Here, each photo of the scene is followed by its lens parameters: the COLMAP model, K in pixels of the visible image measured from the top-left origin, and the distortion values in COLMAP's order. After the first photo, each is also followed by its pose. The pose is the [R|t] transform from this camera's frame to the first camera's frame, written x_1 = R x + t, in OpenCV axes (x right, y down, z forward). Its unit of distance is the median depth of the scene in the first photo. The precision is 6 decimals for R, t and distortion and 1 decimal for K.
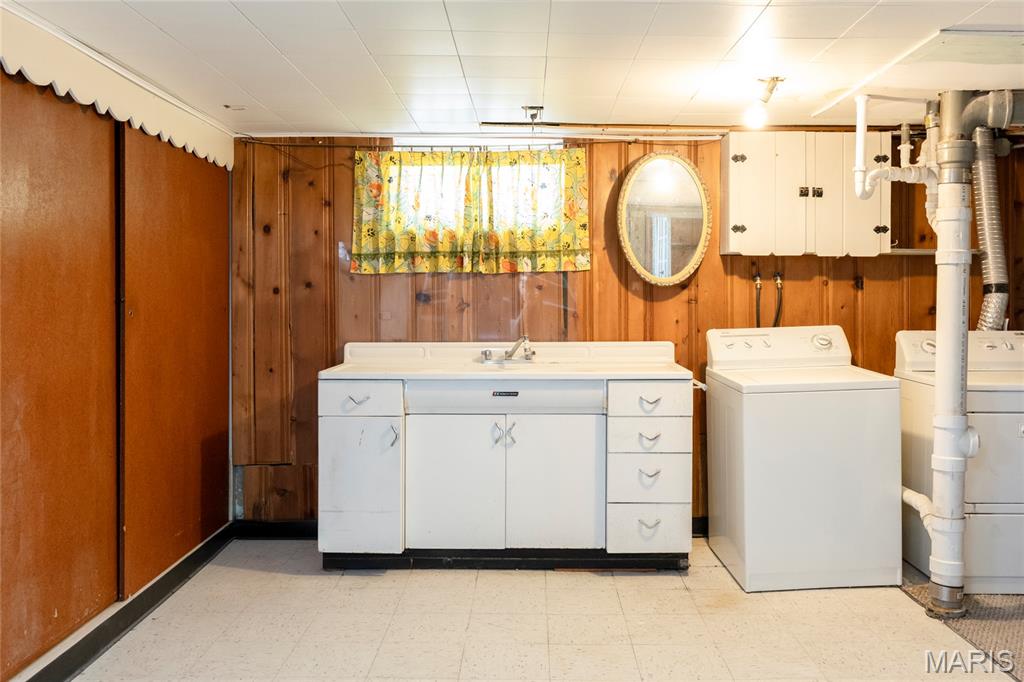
lens RADIAL K [[914.6, 0, 528.0], [0, 914.6, 313.8], [0, 0, 1]] dist [-0.002011, 0.002780]
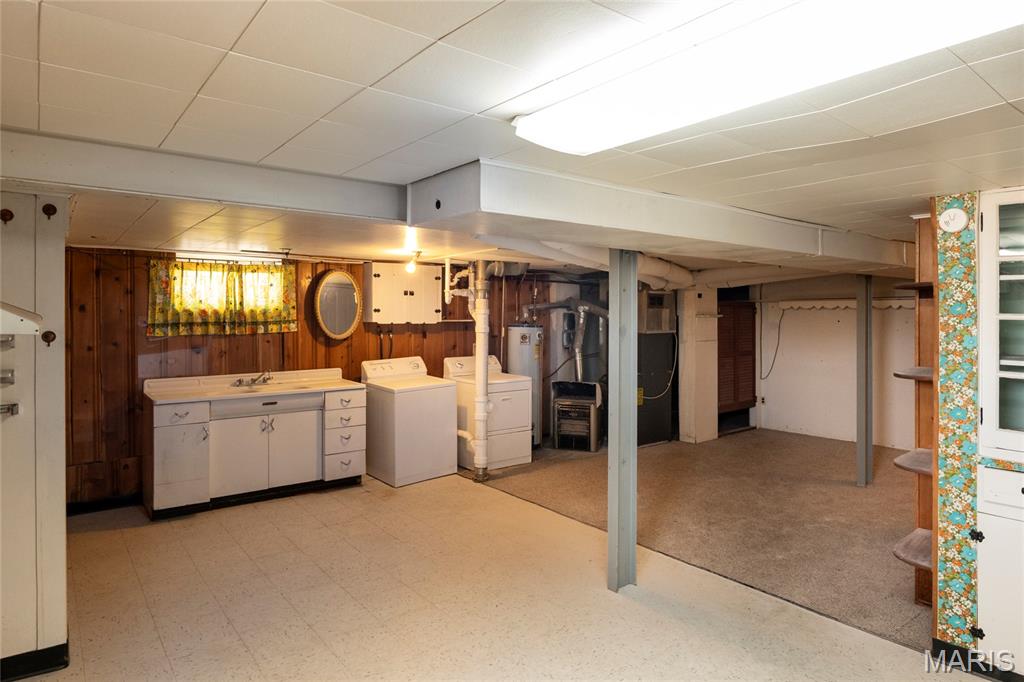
lens RADIAL K [[601.9, 0, 509.1], [0, 601.9, 319.4], [0, 0, 1]] dist [-0.031978, 0.023637]
pose [[0.788085, -0.006167, 0.615536, -0.339217], [0.011658, 0.999920, -0.004907, -0.061155], [-0.615456, 0.011043, 0.788094, -0.211041]]
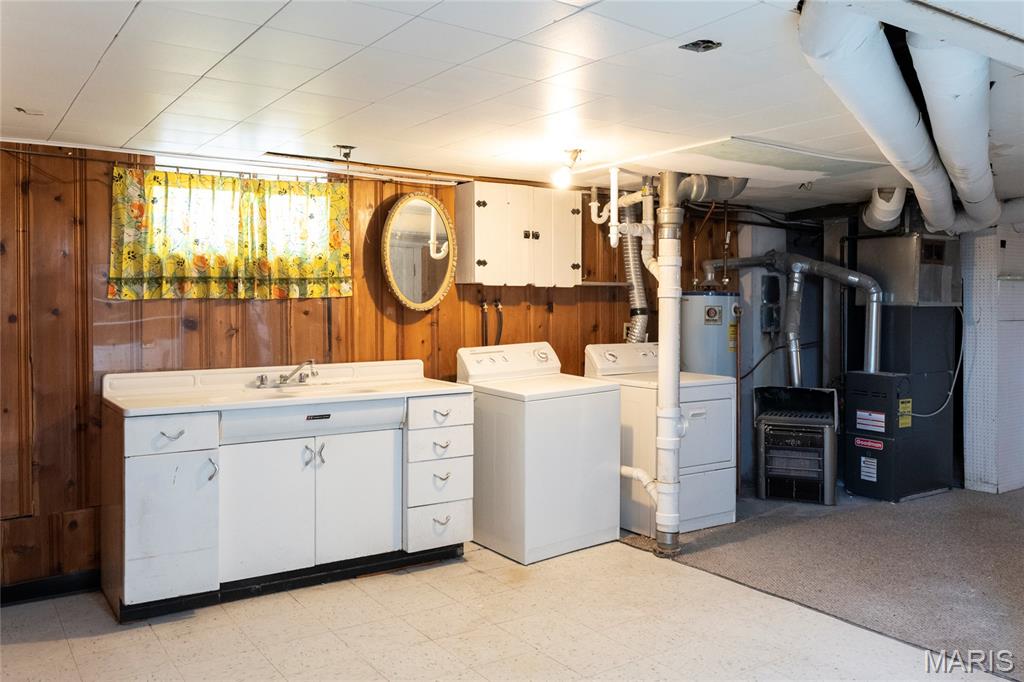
lens RADIAL K [[837.3, 0, 516.1], [0, 837.3, 315.9], [0, 0, 1]] dist [0.004661, -0.002753]
pose [[0.825477, -0.009346, 0.564358, -0.333920], [0.012045, 0.999927, -0.001057, -0.021607], [-0.564307, 0.007670, 0.825529, 0.072318]]
